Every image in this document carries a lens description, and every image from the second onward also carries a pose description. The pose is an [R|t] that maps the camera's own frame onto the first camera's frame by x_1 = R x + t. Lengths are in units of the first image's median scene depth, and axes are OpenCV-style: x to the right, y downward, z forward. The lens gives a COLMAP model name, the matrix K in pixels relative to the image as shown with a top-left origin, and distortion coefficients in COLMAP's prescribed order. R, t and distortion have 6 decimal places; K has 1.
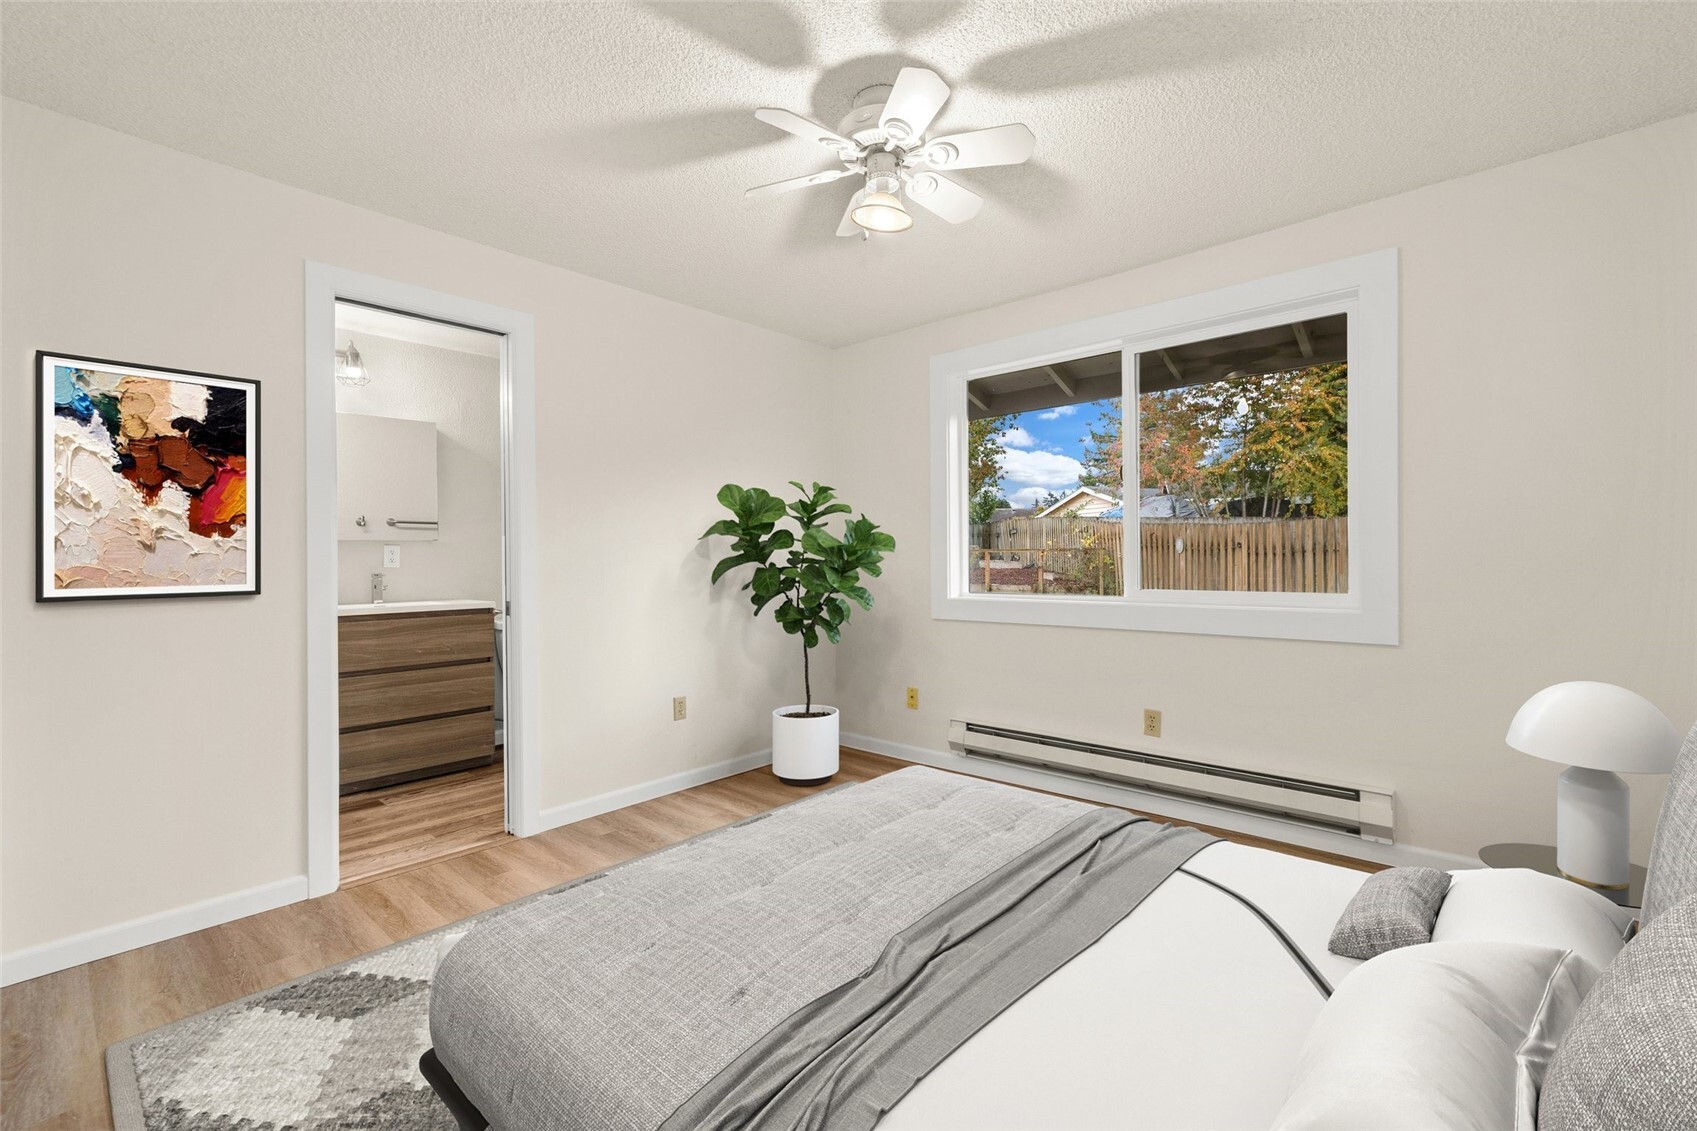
lens RADIAL K [[730.1, 0, 853.5], [0, 730.1, 554.4], [0, 0, 1]] dist [-0.000244, 0.000035]
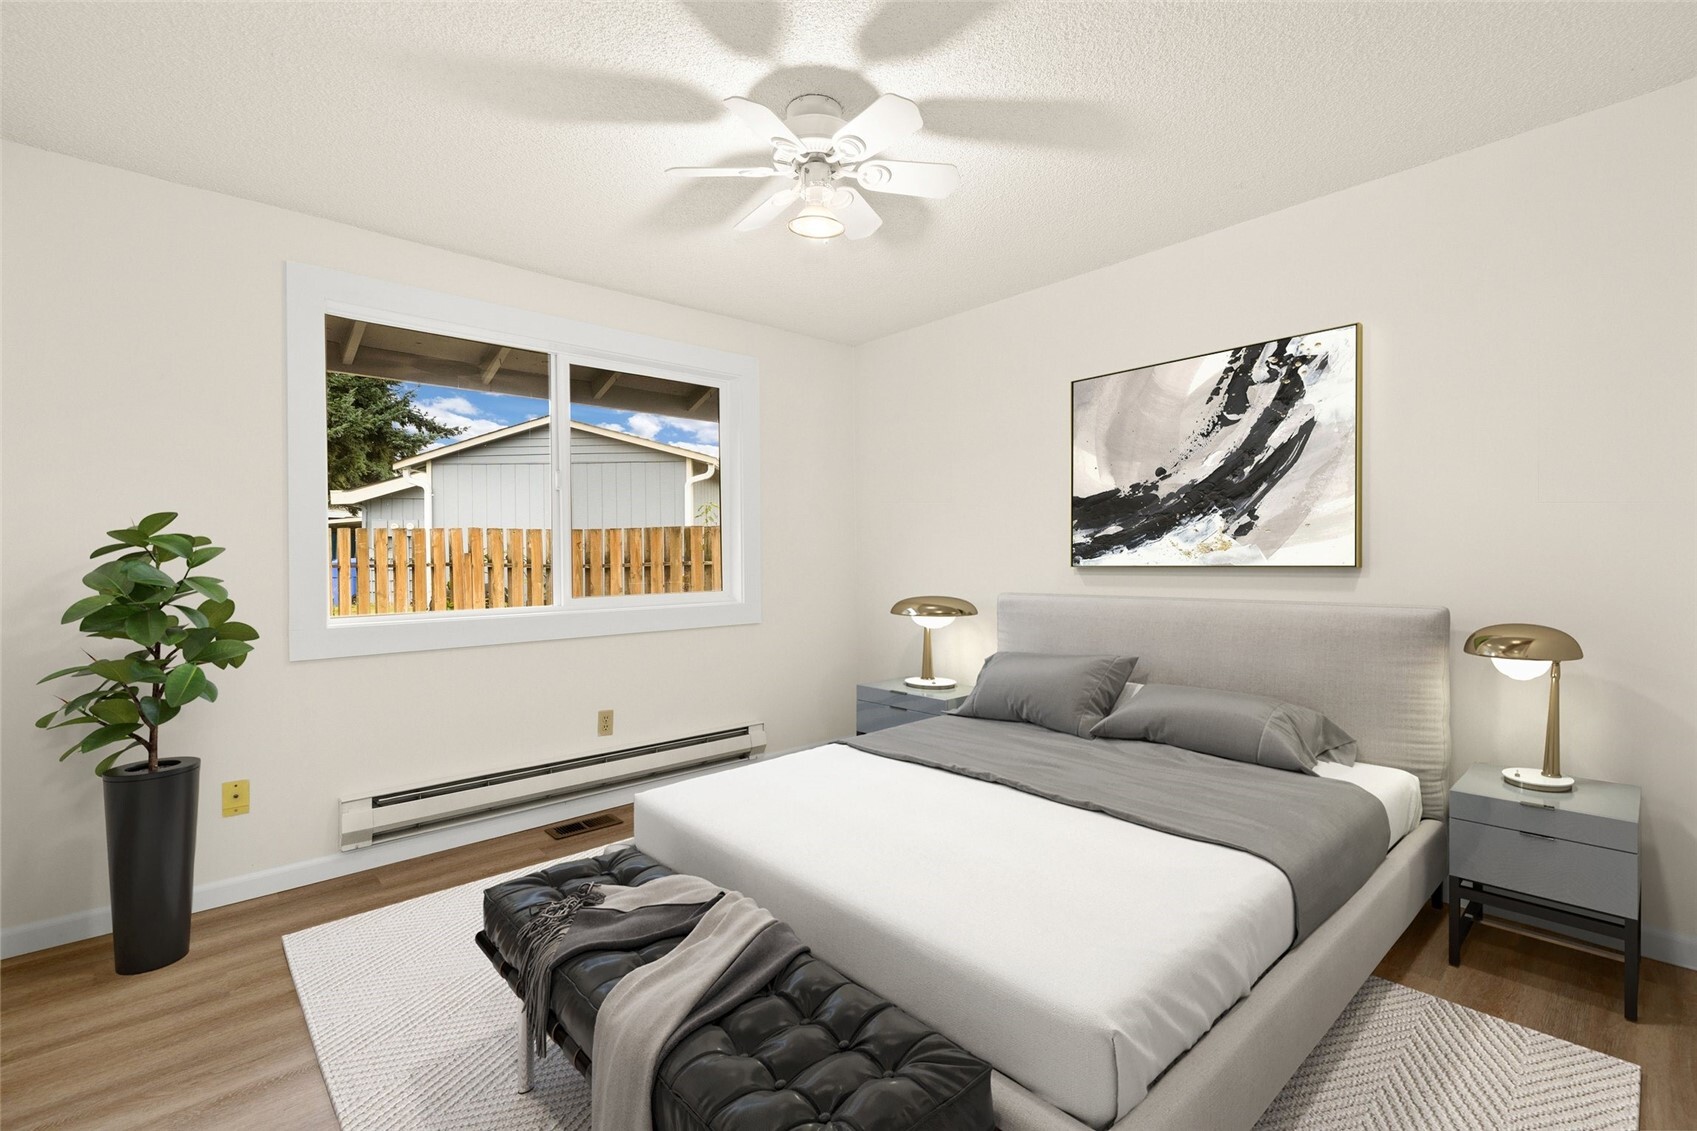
lens RADIAL K [[730.1, 0, 853.5], [0, 730.1, 554.4], [0, 0, 1]] dist [-0.000244, 0.000035]
pose [[0.111152, 0.012401, 0.993726, -0.581983], [0.003047, 0.999913, -0.012819, 0.002817], [-0.993799, 0.004453, 0.111104, 0.514206]]
